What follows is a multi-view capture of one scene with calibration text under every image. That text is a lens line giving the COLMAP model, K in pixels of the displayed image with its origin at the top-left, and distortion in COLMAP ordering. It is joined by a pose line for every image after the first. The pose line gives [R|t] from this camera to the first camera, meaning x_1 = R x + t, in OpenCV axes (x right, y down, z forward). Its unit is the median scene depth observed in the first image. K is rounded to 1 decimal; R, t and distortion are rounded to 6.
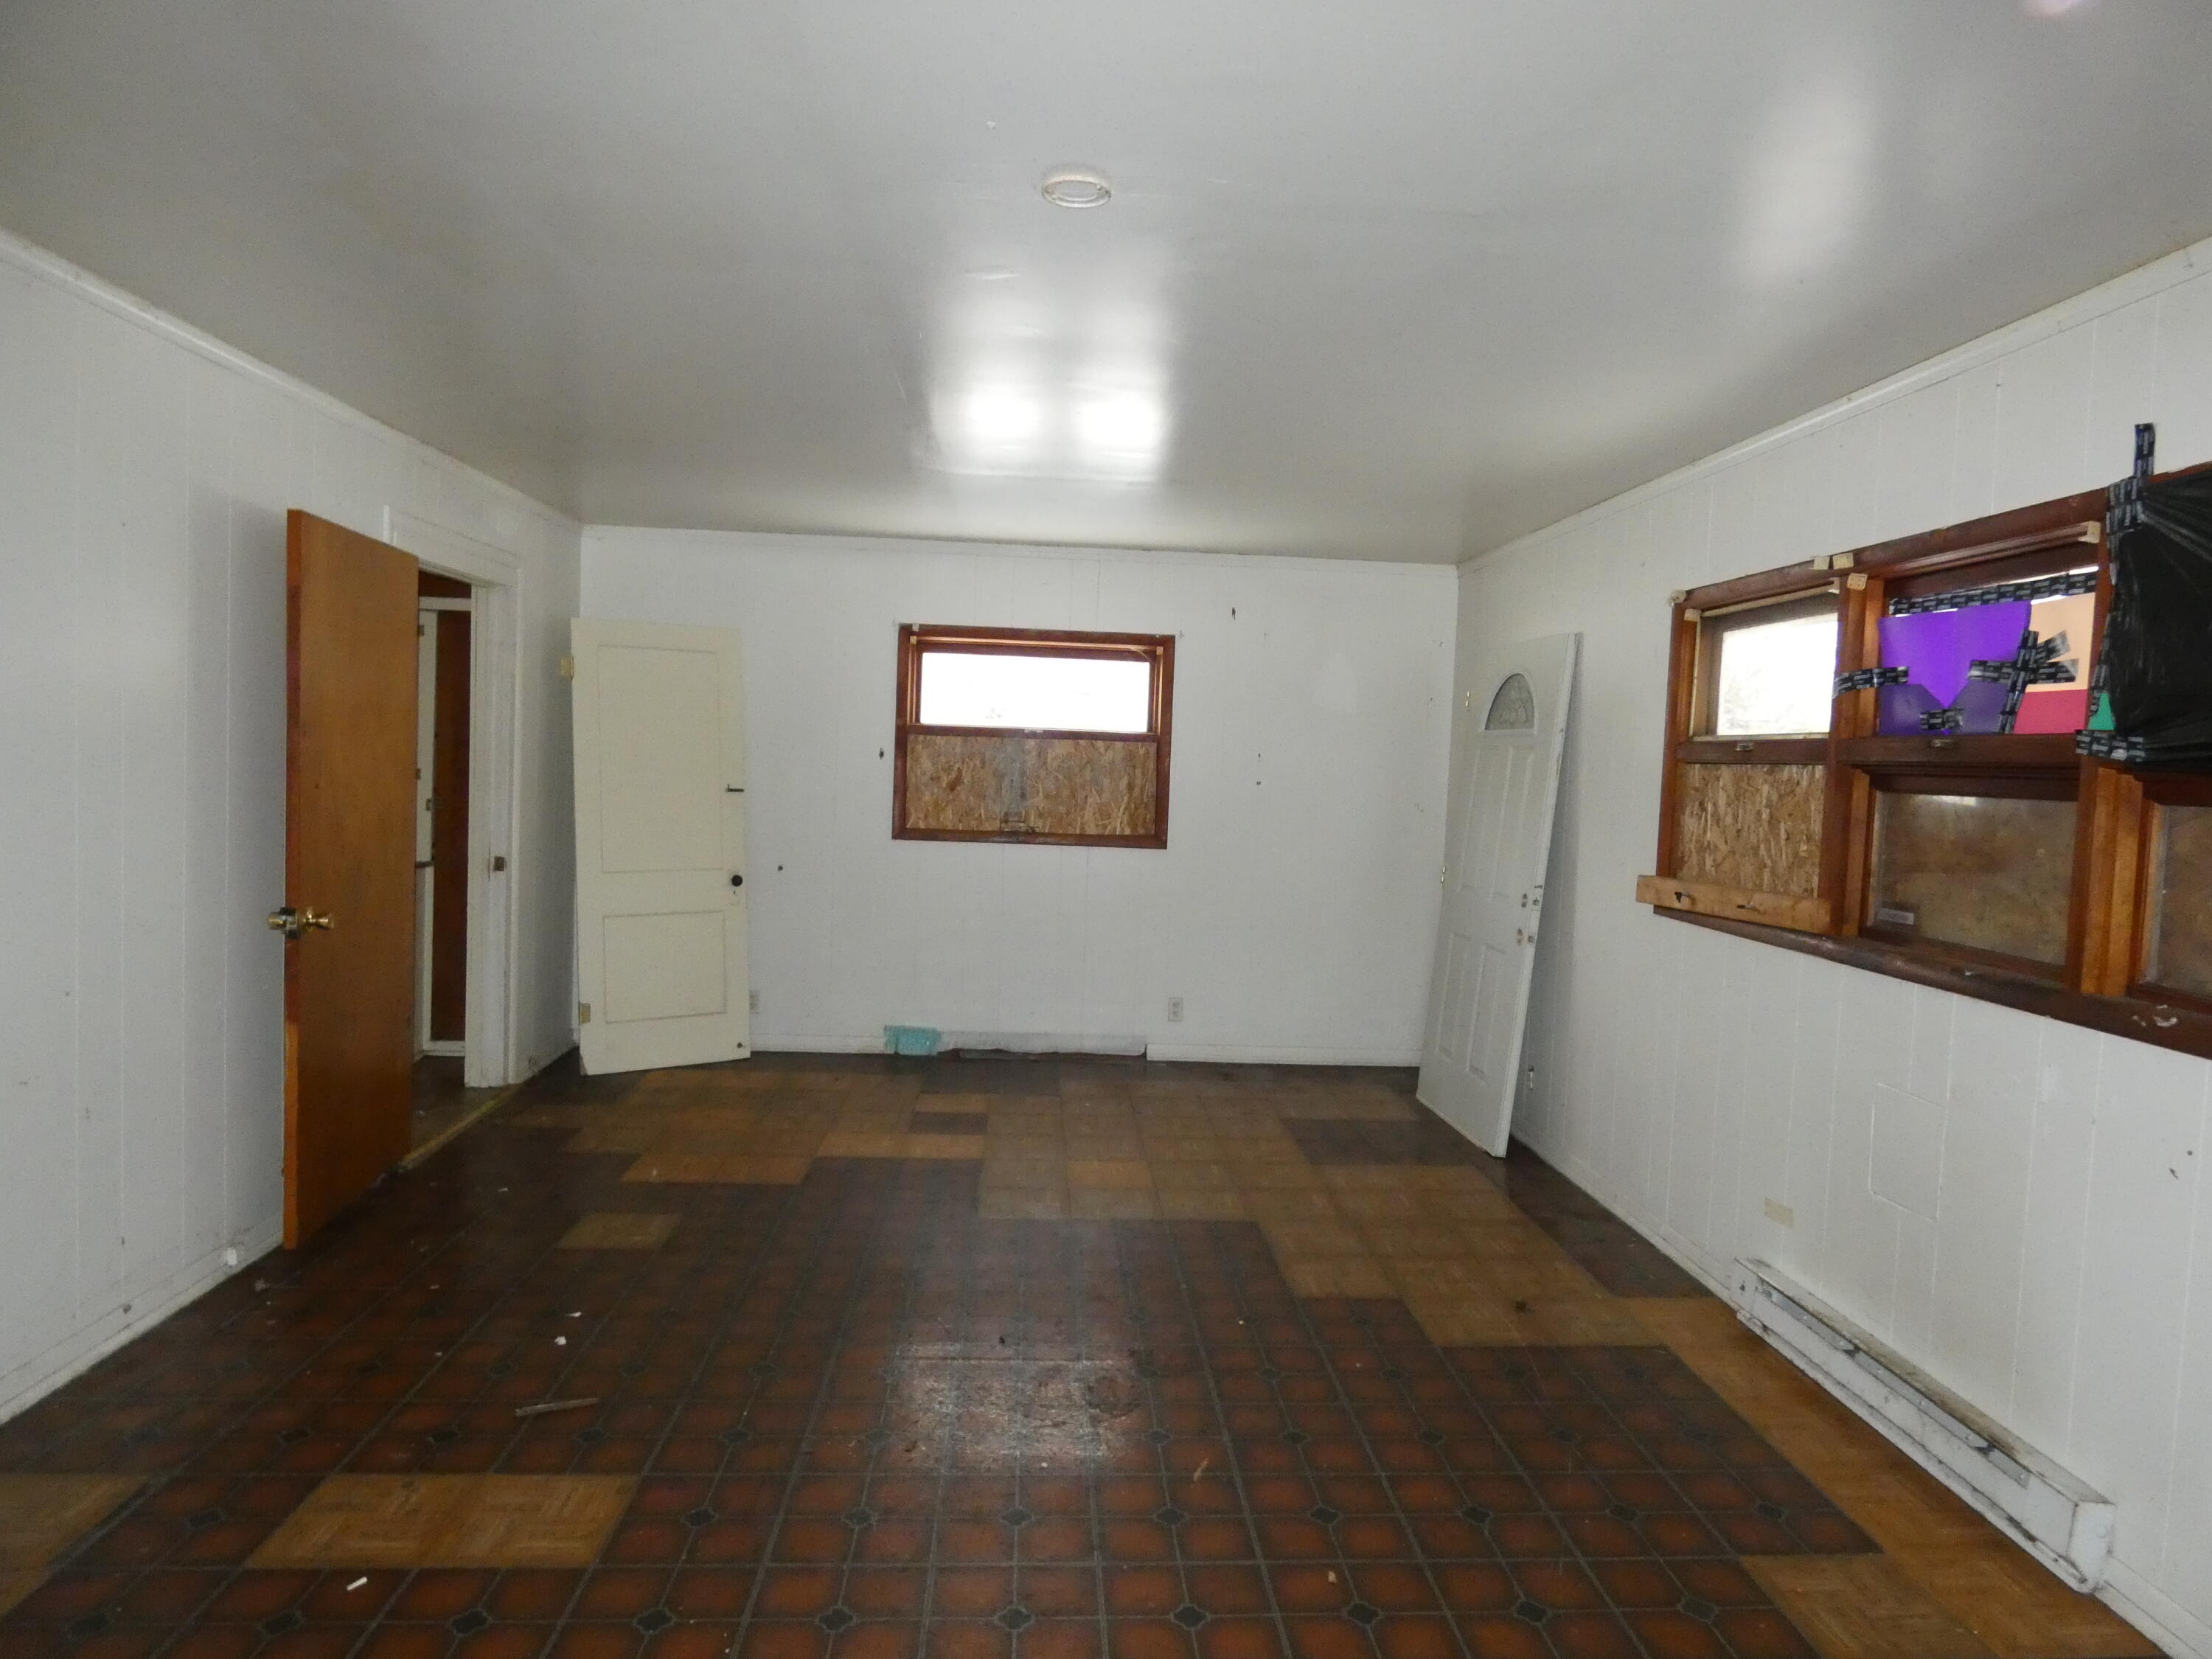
lens RADIAL K [[1315.0, 0, 1107.9], [0, 1315.0, 827.3], [0, 0, 1]] dist [-0.000490, 0.001517]
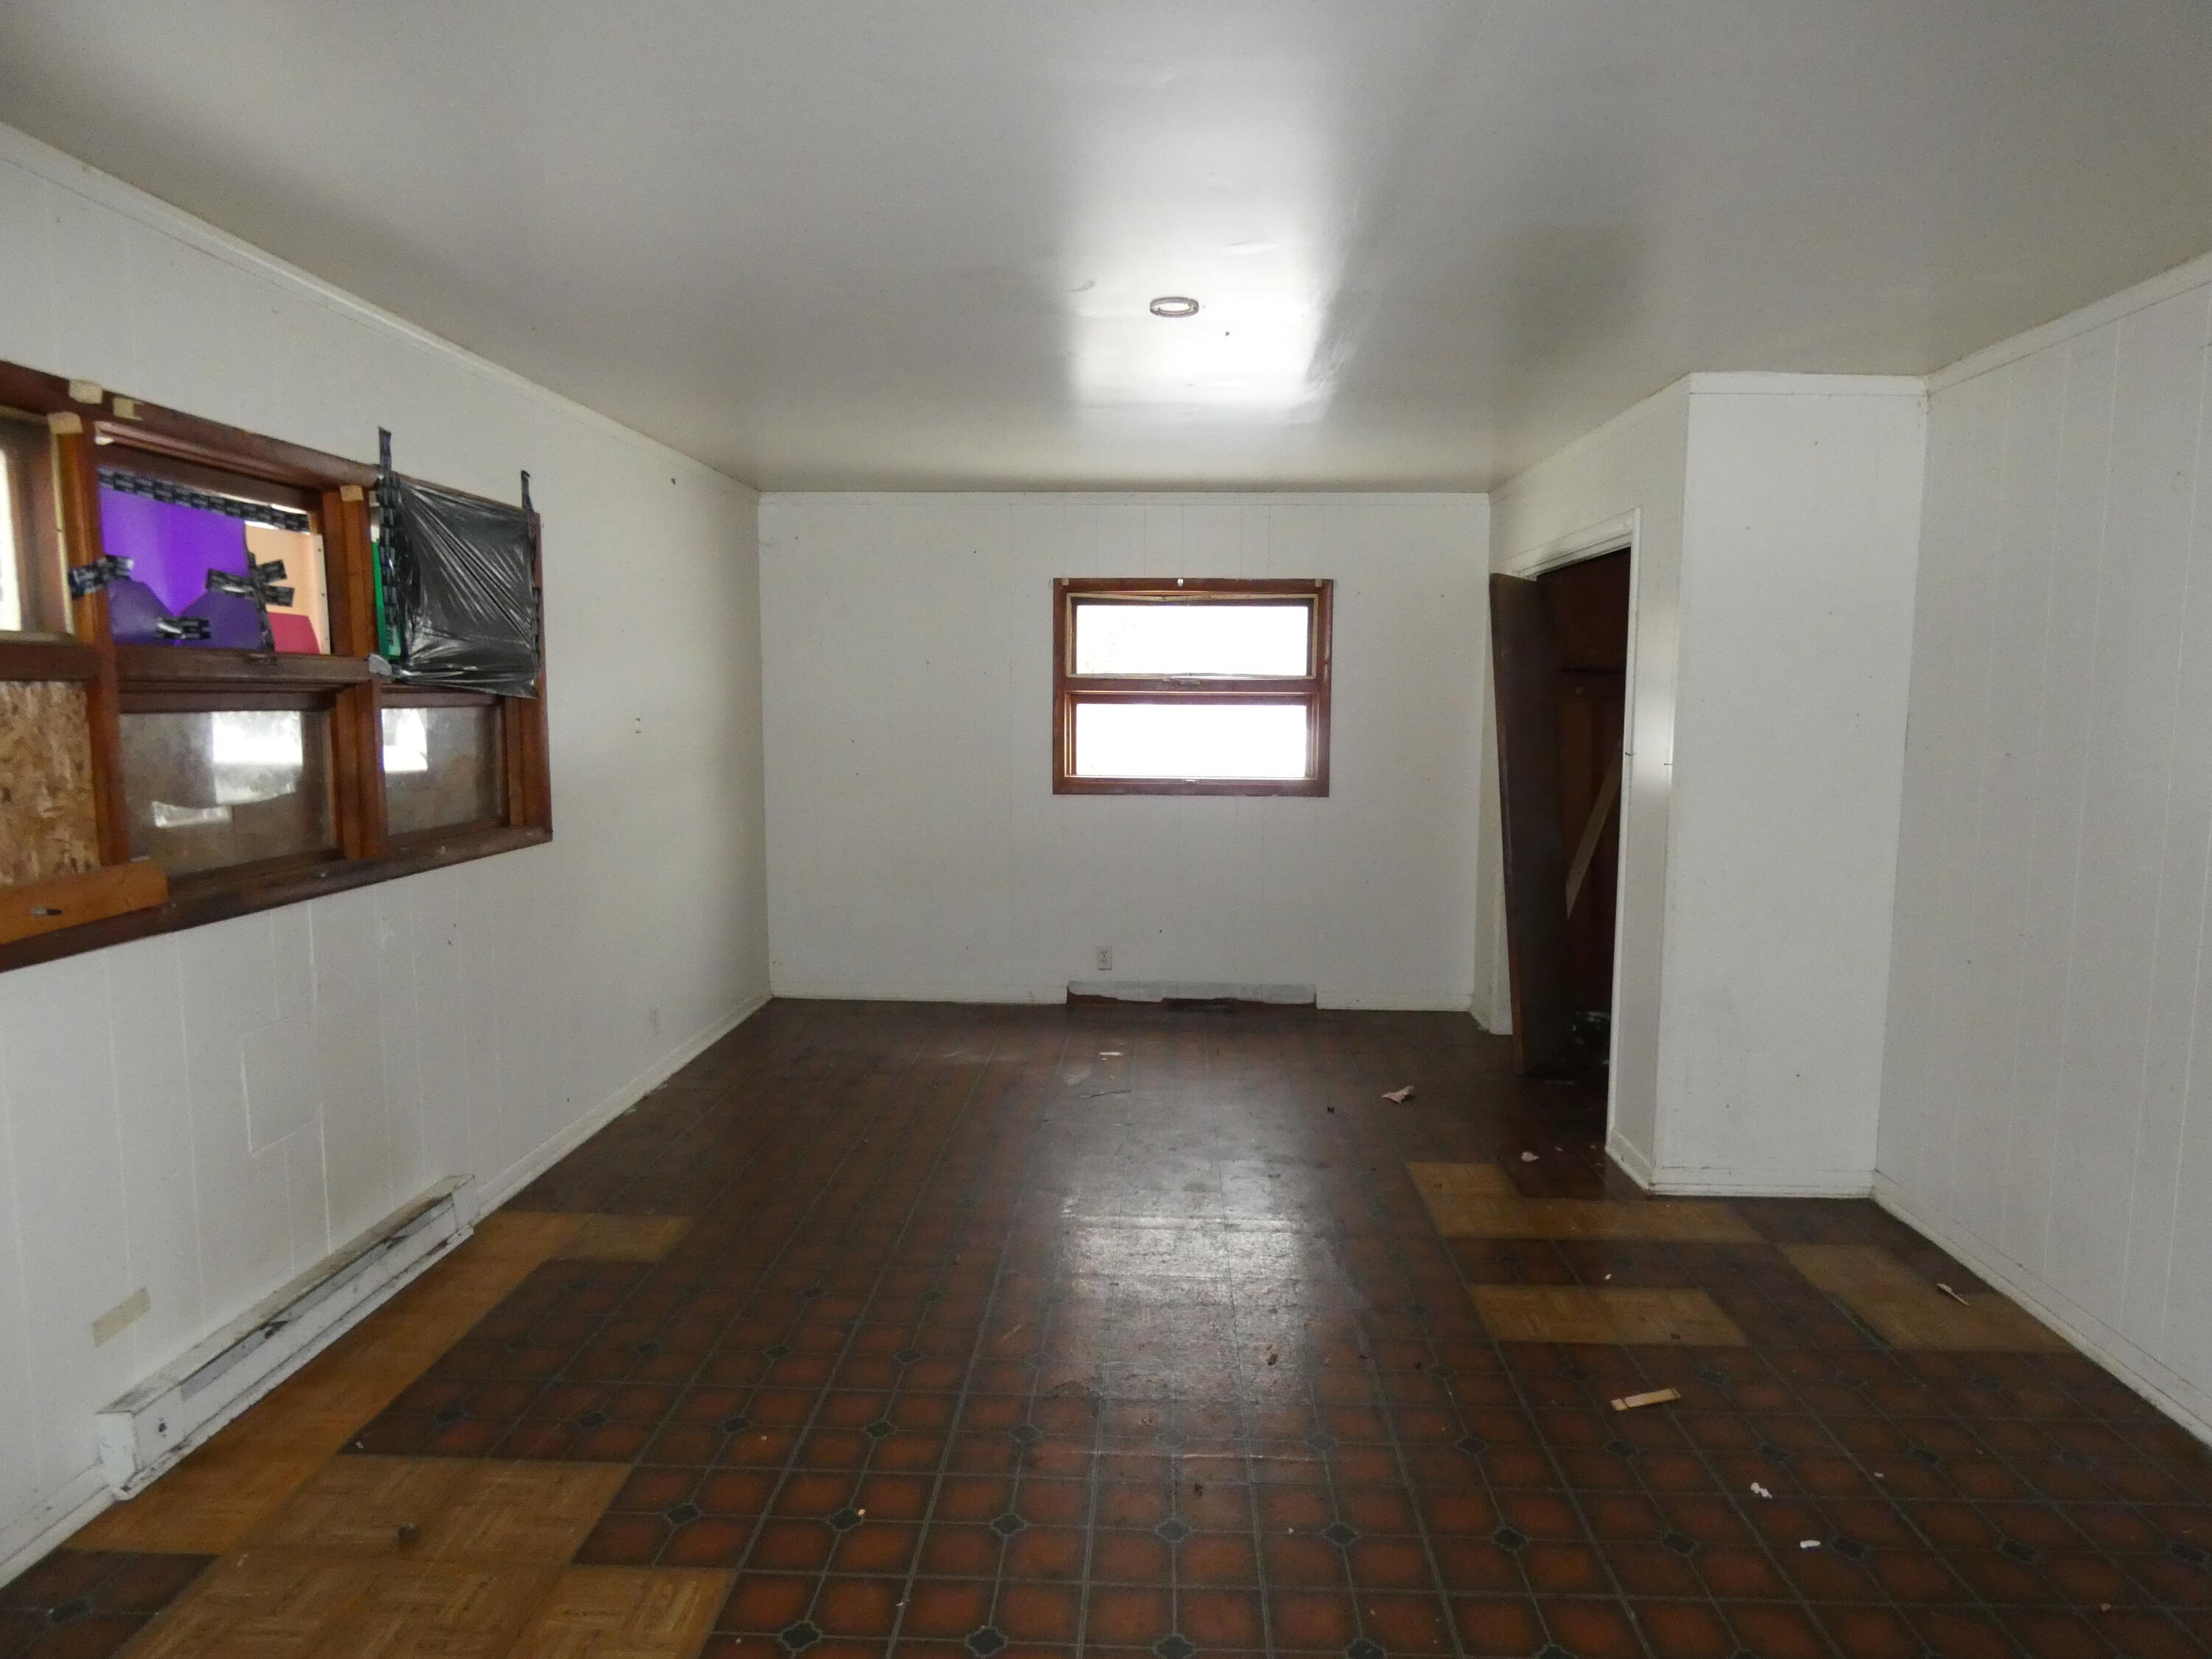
lens RADIAL K [[1315.0, 0, 1137.0], [0, 1315.0, 900.6], [0, 0, 1]] dist [-0.000490, 0.001517]
pose [[-0.996040, -0.051795, 0.072267, -0.092048], [-0.035213, 0.976137, 0.214279, -0.115871], [-0.081641, 0.210886, -0.974095, 1.858566]]
